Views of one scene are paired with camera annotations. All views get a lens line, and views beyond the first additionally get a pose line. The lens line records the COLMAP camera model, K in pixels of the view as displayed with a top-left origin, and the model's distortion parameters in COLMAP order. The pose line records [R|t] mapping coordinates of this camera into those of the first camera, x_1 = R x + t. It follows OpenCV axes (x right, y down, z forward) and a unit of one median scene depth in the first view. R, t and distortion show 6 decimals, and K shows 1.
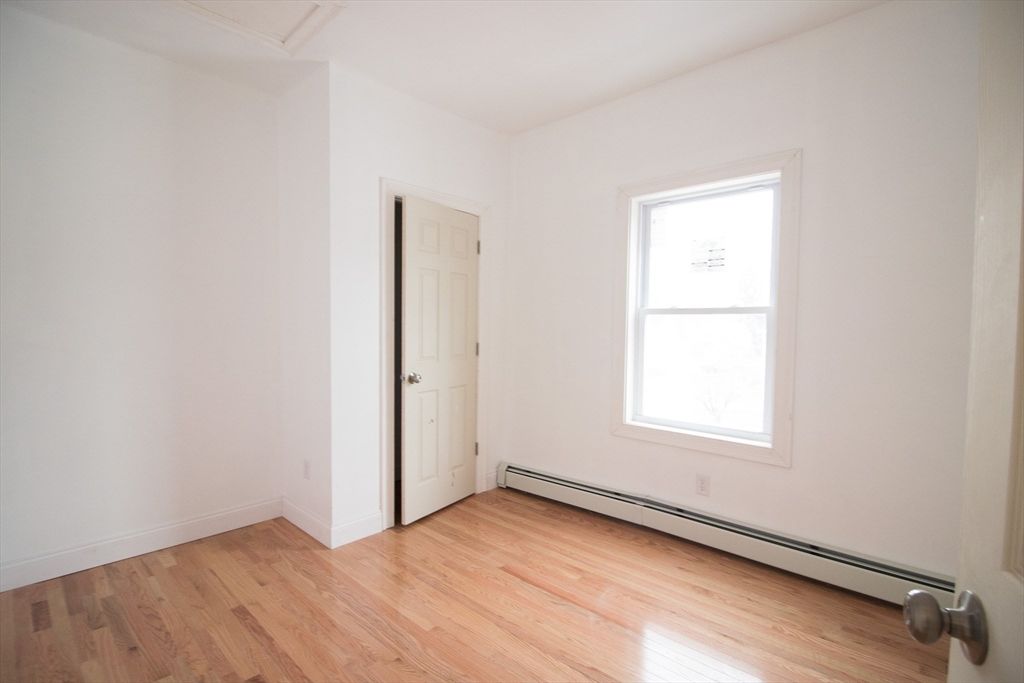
lens RADIAL K [[470.9, 0, 516.1], [0, 470.9, 338.2], [0, 0, 1]] dist [-0.022960, -0.000502]
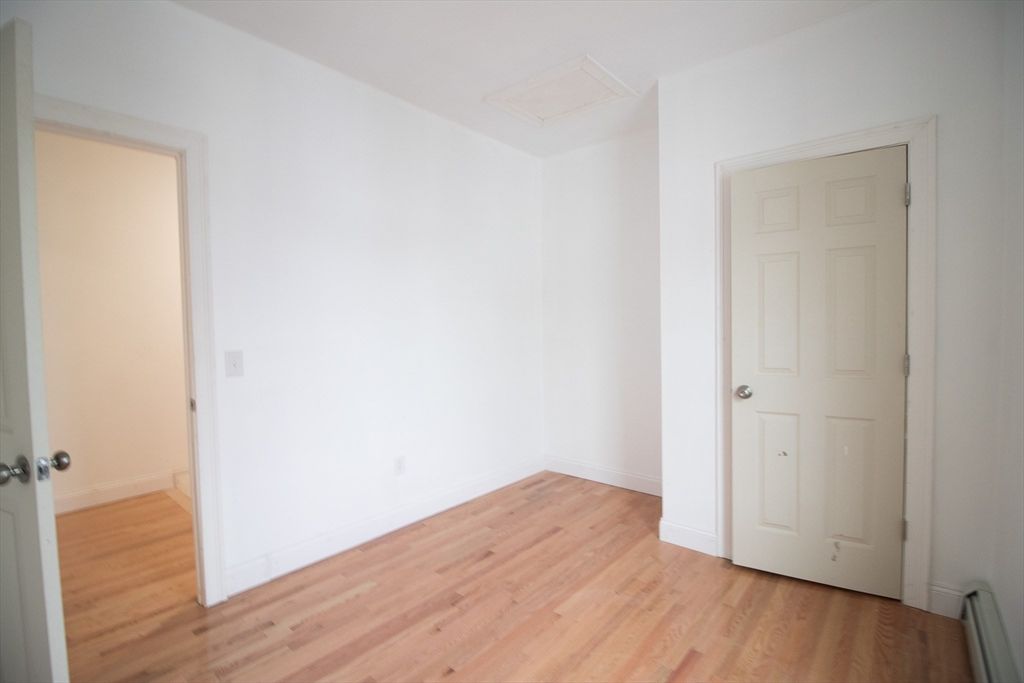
lens RADIAL K [[470.9, 0, 510.2], [0, 470.9, 339.8], [0, 0, 1]] dist [-0.022960, -0.000502]
pose [[0.017579, 0.024513, -0.999545, 0.682099], [-0.002932, 0.999696, 0.024465, -0.029677], [0.999841, 0.002501, 0.017646, 0.669541]]
